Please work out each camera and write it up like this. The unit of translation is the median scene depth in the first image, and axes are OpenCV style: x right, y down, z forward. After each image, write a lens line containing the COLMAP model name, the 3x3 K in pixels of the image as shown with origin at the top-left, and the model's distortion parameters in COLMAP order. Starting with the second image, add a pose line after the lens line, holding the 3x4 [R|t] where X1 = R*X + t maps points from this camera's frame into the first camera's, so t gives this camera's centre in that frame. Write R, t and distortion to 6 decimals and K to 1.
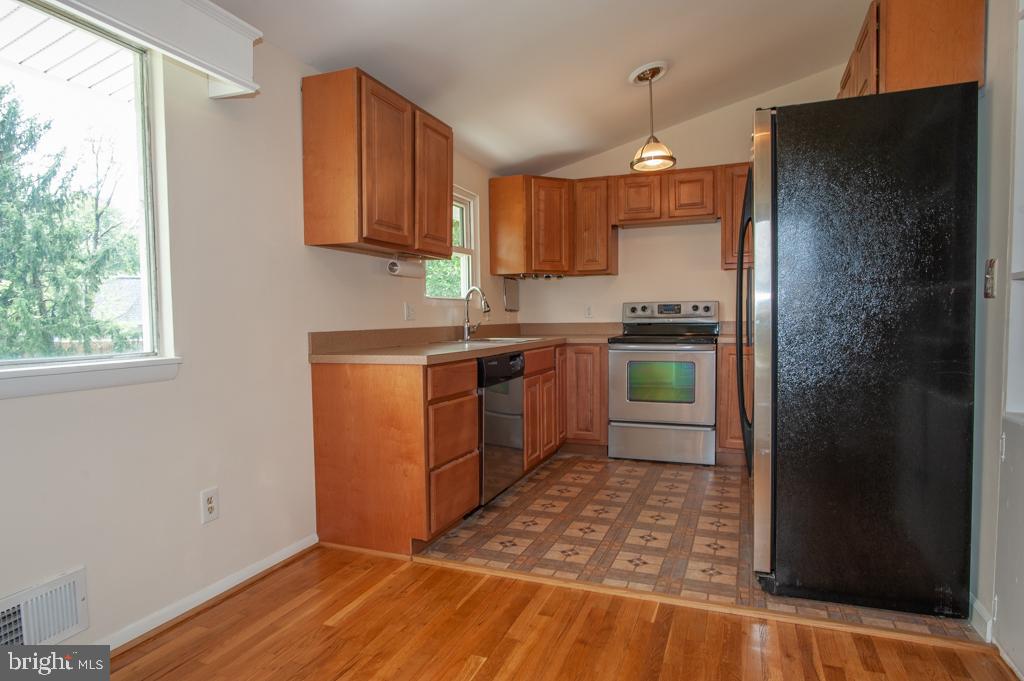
lens RADIAL K [[587.3, 0, 499.6], [0, 587.3, 348.8], [0, 0, 1]] dist [-0.037152, 0.011755]
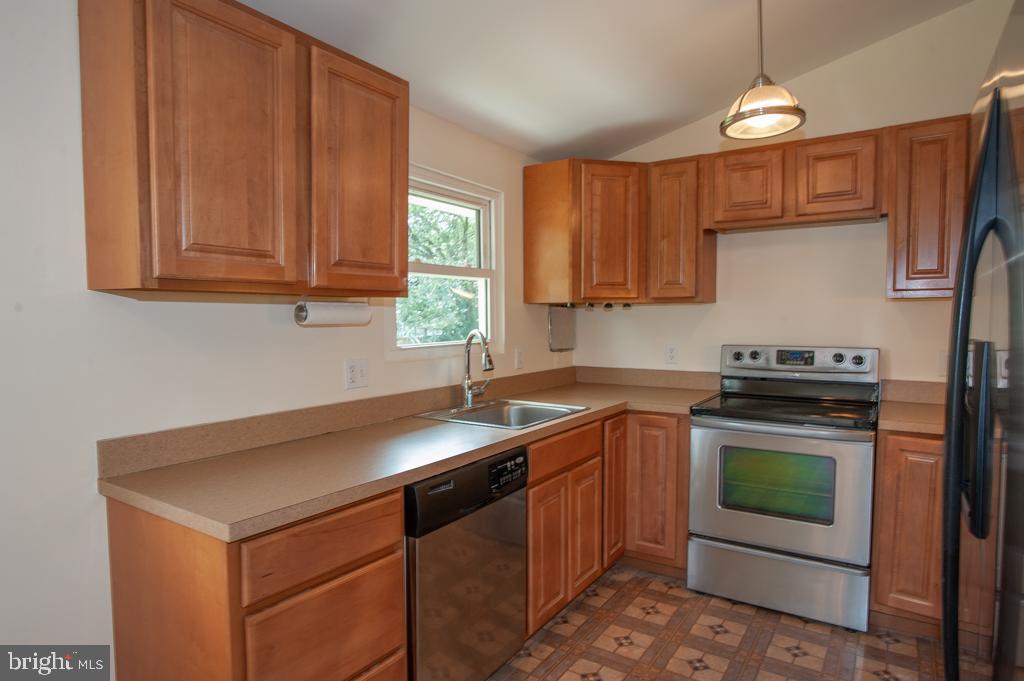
lens RADIAL K [[587.3, 0, 500.0], [0, 587.3, 351.7], [0, 0, 1]] dist [-0.037152, 0.011755]
pose [[0.978686, 0.018774, -0.204503, 0.159351], [-0.017350, 0.999811, 0.008756, -0.115811], [0.204628, -0.005021, 0.978827, 0.474410]]
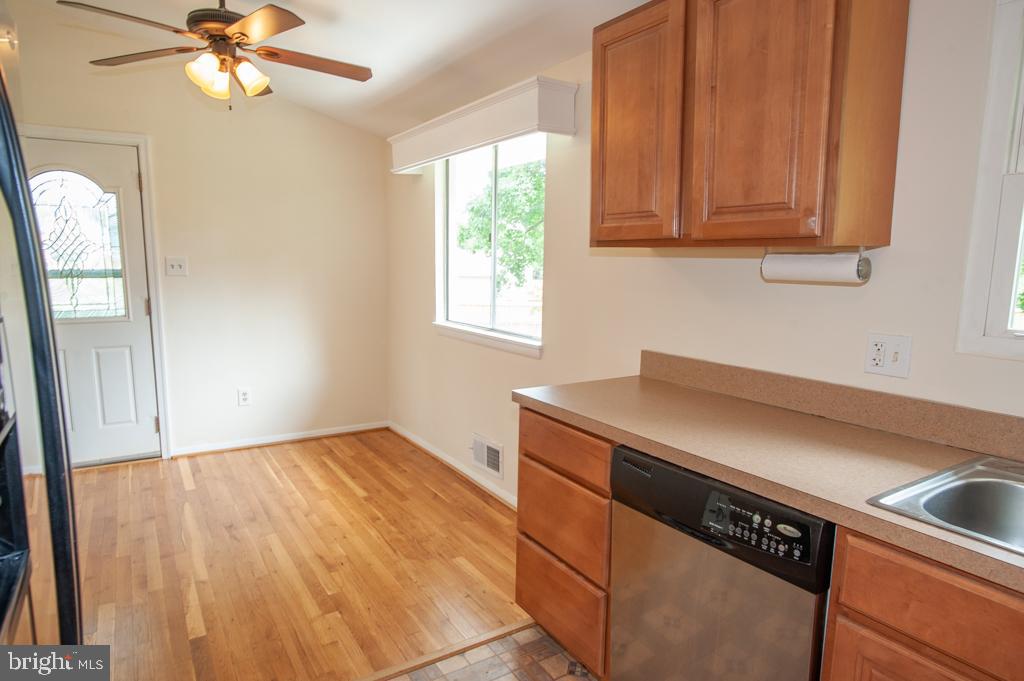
lens RADIAL K [[587.3, 0, 513.6], [0, 587.3, 358.8], [0, 0, 1]] dist [-0.037152, 0.011755]
pose [[-0.563077, 0.139311, -0.814578, 0.446014], [-0.047528, 0.978598, 0.200216, -0.164039], [0.825037, 0.151452, -0.544405, 1.194270]]
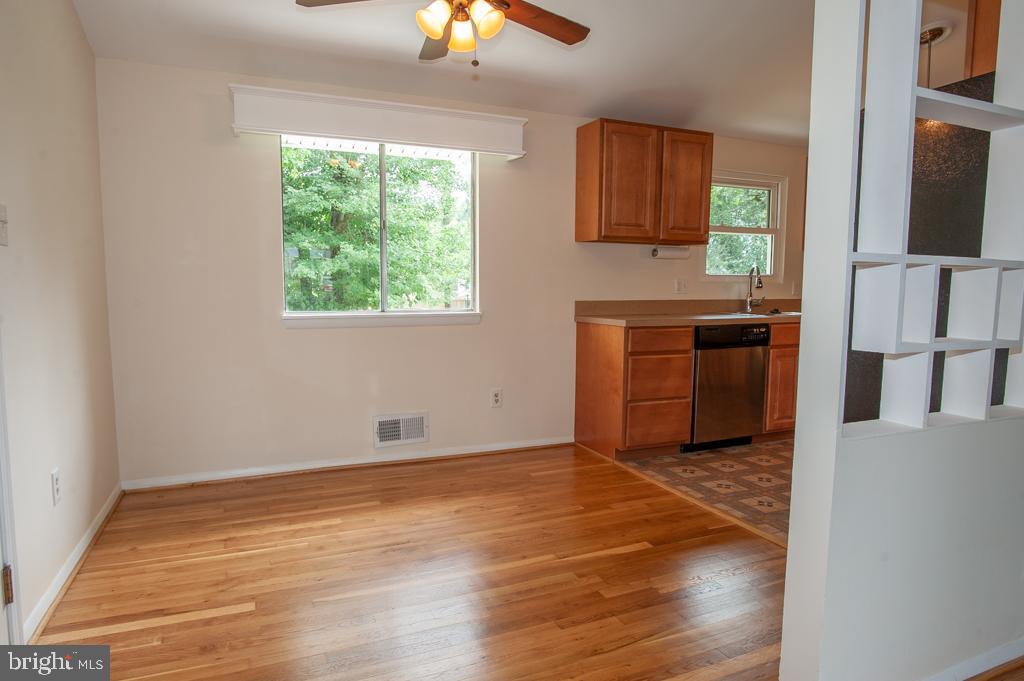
lens RADIAL K [[587.3, 0, 500.9], [0, 587.3, 355.0], [0, 0, 1]] dist [-0.037152, 0.011755]
pose [[0.703802, 0.095676, -0.703924, 0.551185], [-0.047396, 0.995005, 0.087851, -0.012466], [0.708813, -0.028466, 0.704822, -0.175167]]
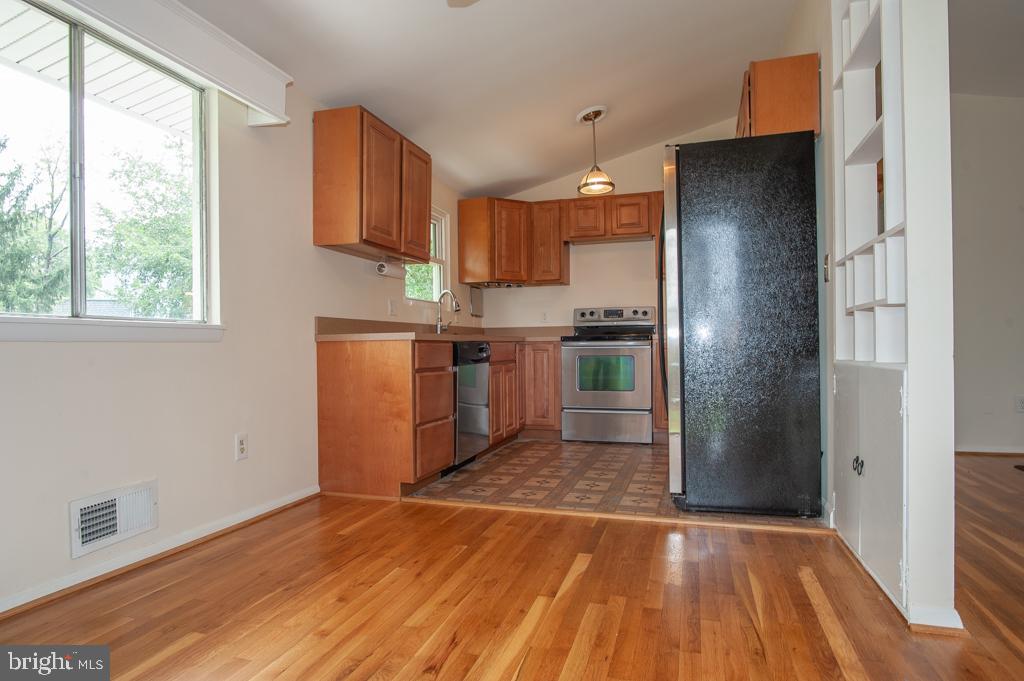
lens RADIAL K [[587.3, 0, 498.4], [0, 587.3, 346.1], [0, 0, 1]] dist [-0.037152, 0.011755]
pose [[0.997614, 0.003268, 0.068960, -0.027070], [0.000325, 0.998646, -0.052017, 0.088058], [-0.069037, 0.051915, 0.996262, -0.214986]]
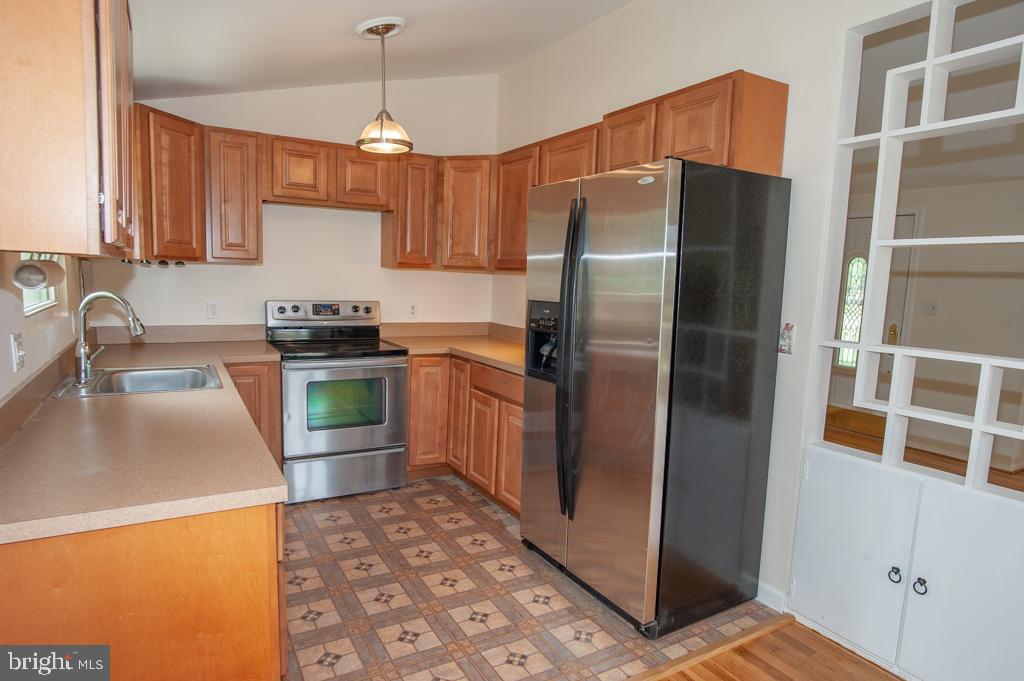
lens RADIAL K [[587.3, 0, 507.7], [0, 587.3, 351.1], [0, 0, 1]] dist [-0.037152, 0.011755]
pose [[0.610590, -0.069004, 0.788935, -0.338819], [-0.000770, 0.996145, 0.087724, -0.128480], [-0.791946, -0.054170, 0.608183, 0.435651]]
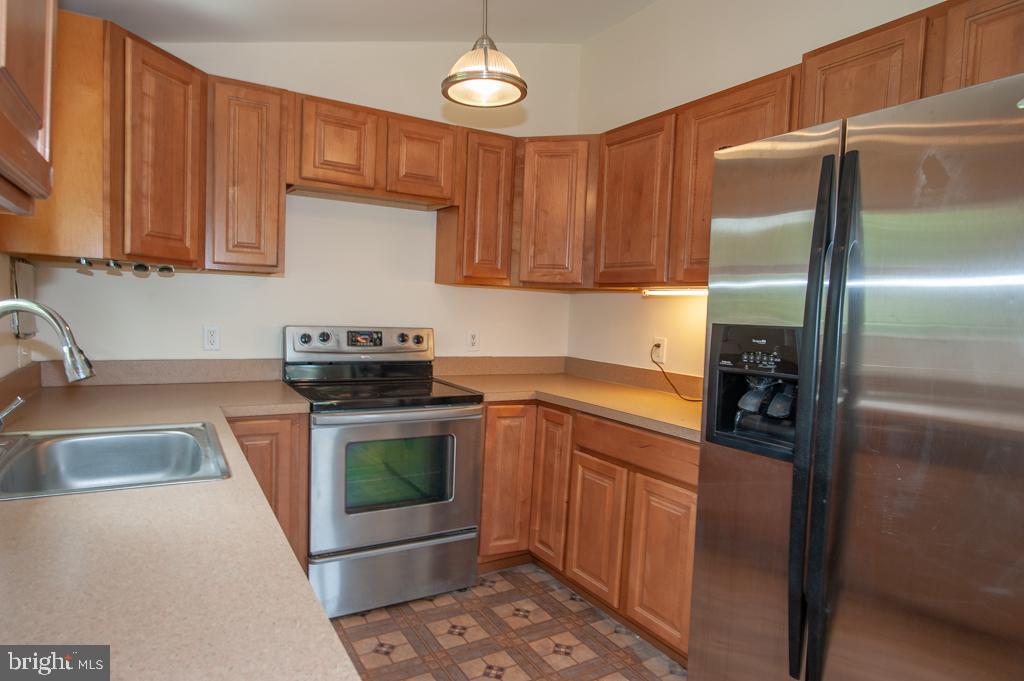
lens RADIAL K [[587.3, 0, 506.6], [0, 587.3, 352.5], [0, 0, 1]] dist [-0.037152, 0.011755]
pose [[0.602579, -0.023970, 0.797699, -0.178330], [-0.006126, 0.999380, 0.034658, -0.117999], [-0.798036, -0.025771, 0.602059, 0.789523]]
